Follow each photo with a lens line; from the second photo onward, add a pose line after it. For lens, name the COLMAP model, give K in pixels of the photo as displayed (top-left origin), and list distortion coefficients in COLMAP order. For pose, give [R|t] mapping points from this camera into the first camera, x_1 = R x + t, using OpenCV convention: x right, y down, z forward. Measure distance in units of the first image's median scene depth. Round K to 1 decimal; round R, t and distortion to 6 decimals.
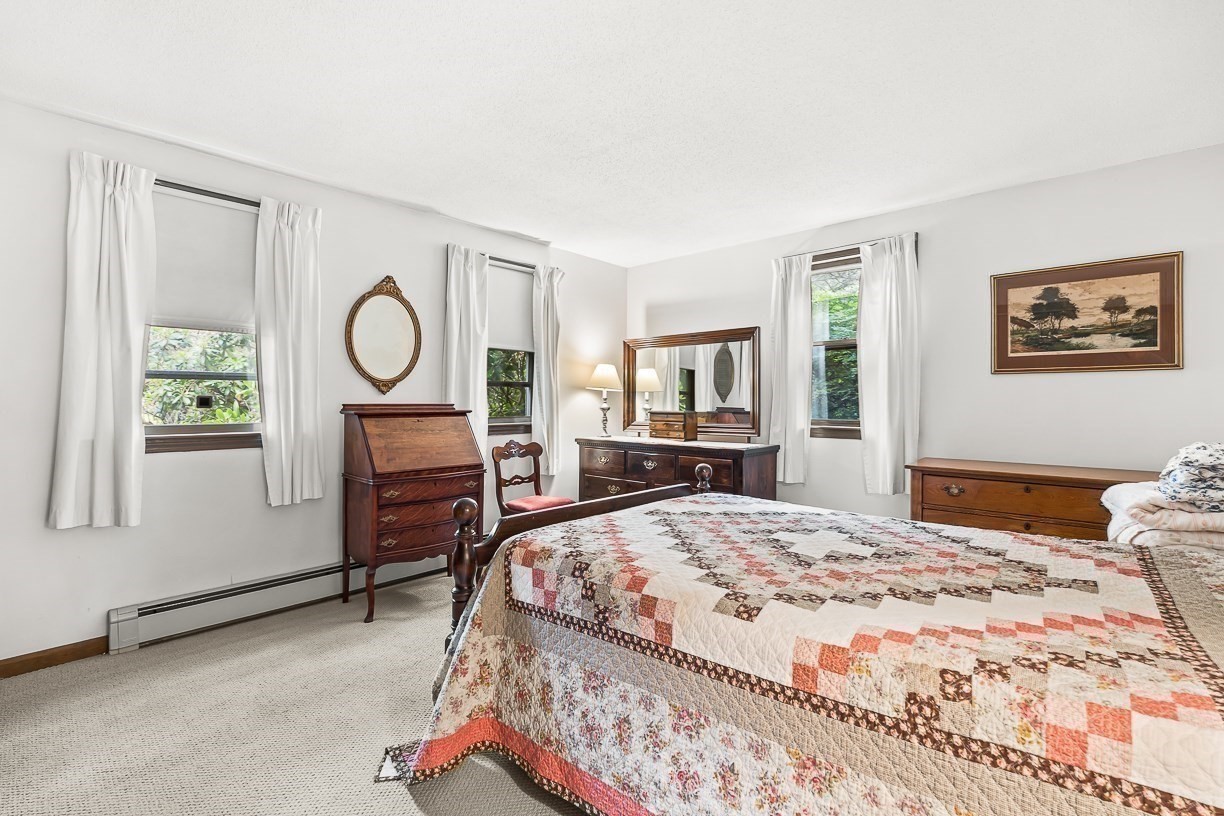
lens RADIAL K [[556.5, 0, 608.0], [0, 556.5, 383.3], [0, 0, 1]] dist [-0.001540, -0.000126]
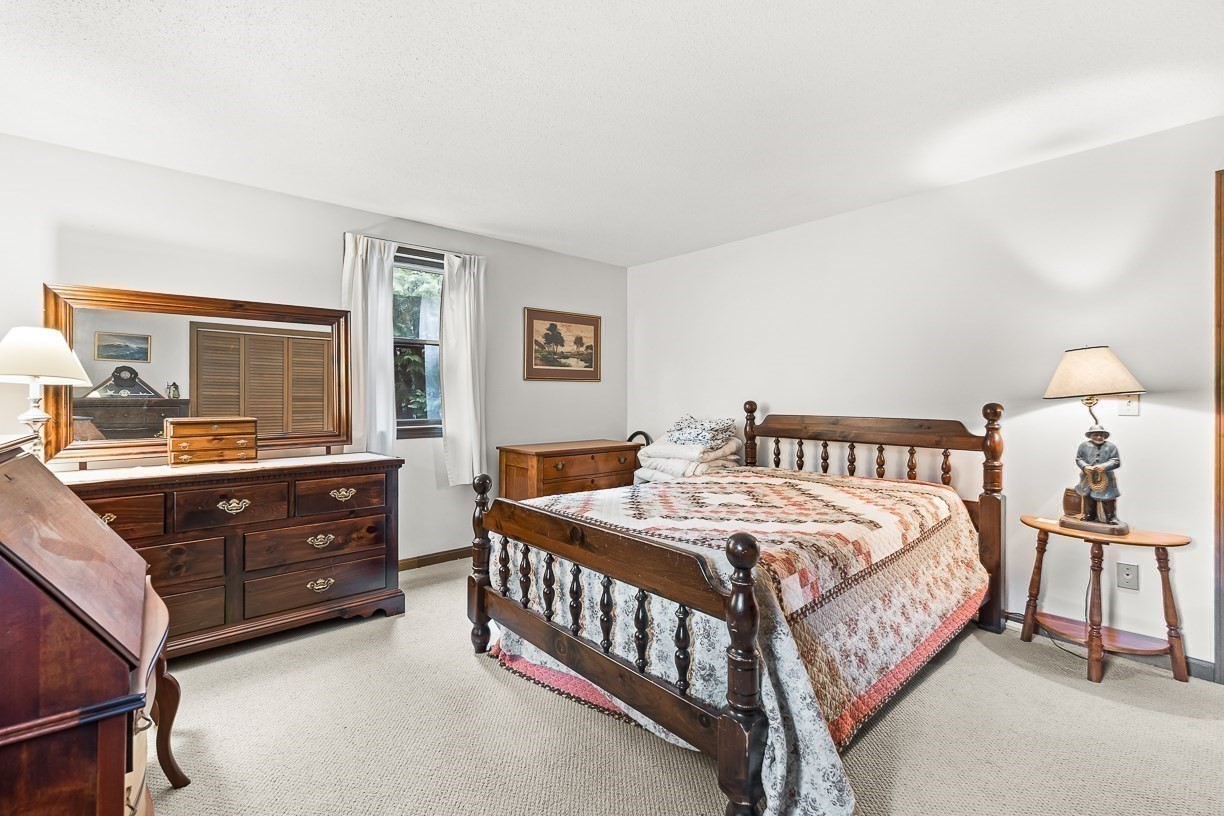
lens RADIAL K [[556.5, 0, 608.0], [0, 556.5, 383.3], [0, 0, 1]] dist [-0.001540, -0.000126]
pose [[0.096957, 0.015941, 0.995161, -0.665517], [-0.036378, 0.999260, -0.012463, 0.001168], [-0.994623, -0.034994, 0.097466, 0.688377]]
